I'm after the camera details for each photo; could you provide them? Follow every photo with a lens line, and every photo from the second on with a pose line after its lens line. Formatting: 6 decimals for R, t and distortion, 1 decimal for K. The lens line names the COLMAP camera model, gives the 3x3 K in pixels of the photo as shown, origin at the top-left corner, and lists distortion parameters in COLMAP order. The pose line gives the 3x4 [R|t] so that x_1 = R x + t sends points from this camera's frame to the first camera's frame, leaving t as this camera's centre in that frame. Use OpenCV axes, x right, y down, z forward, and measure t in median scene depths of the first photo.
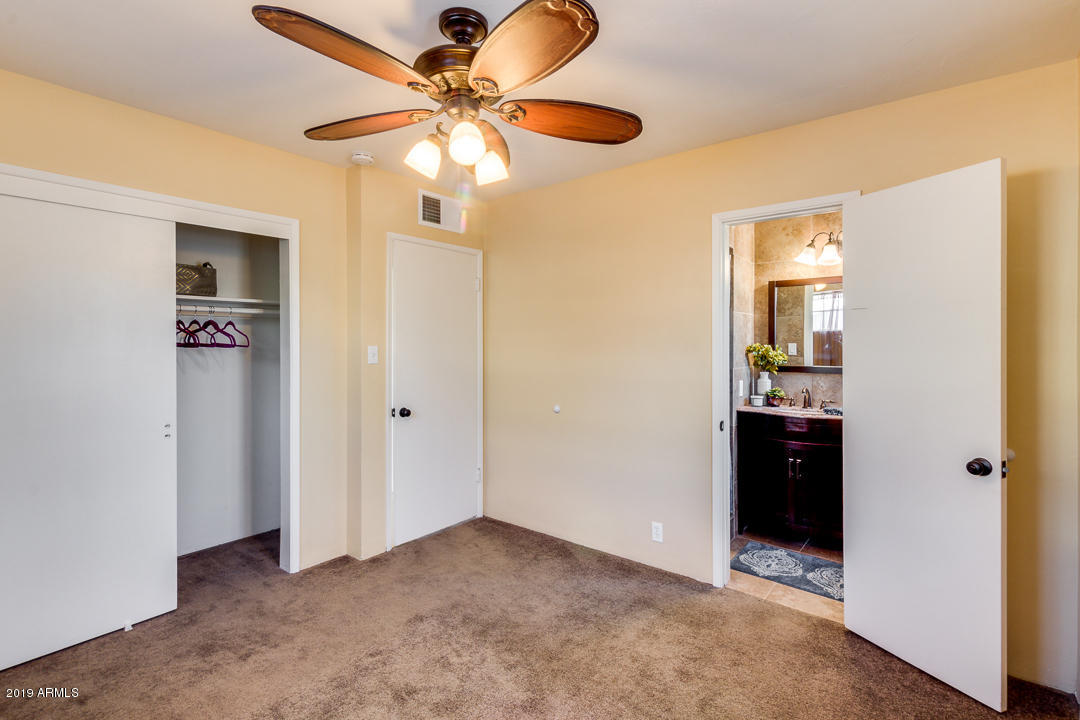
lens RADIAL K [[504.1, 0, 524.0], [0, 504.1, 341.5], [0, 0, 1]] dist [0.003608, -0.000033]
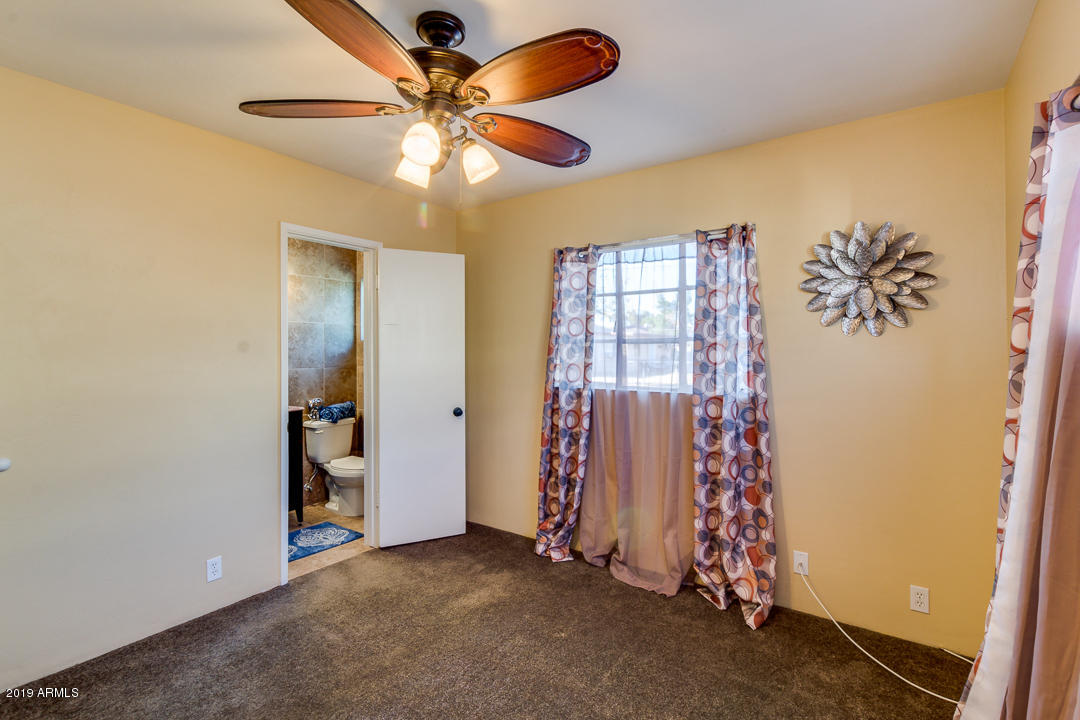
lens RADIAL K [[504.1, 0, 541.6], [0, 504.1, 354.3], [0, 0, 1]] dist [0.003608, -0.000033]
pose [[-0.083509, -0.011906, 0.996436, -0.507673], [-0.007321, 0.999909, 0.011334, 0.001821], [-0.996480, -0.006348, -0.083589, 0.425453]]
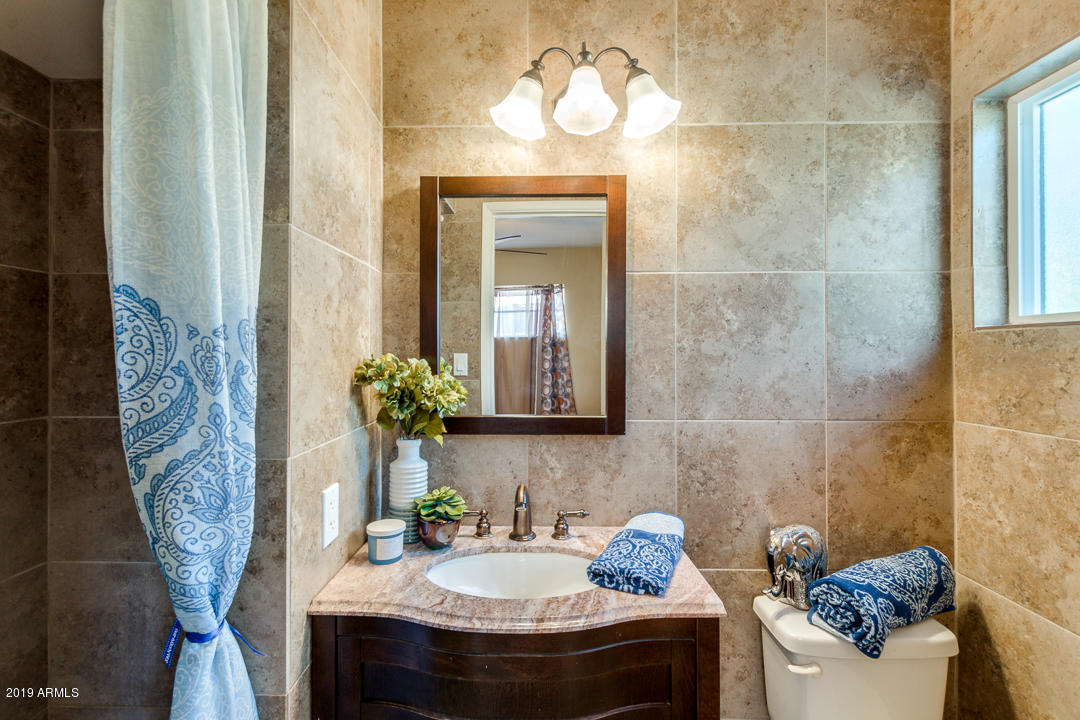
lens RADIAL K [[504.1, 0, 535.9], [0, 504.1, 349.8], [0, 0, 1]] dist [0.003608, -0.000033]
pose [[0.773703, 0.002294, 0.633544, 0.330361], [-0.001094, 0.999997, -0.002286, 0.001616], [-0.633548, 0.001075, 0.773703, 0.689560]]
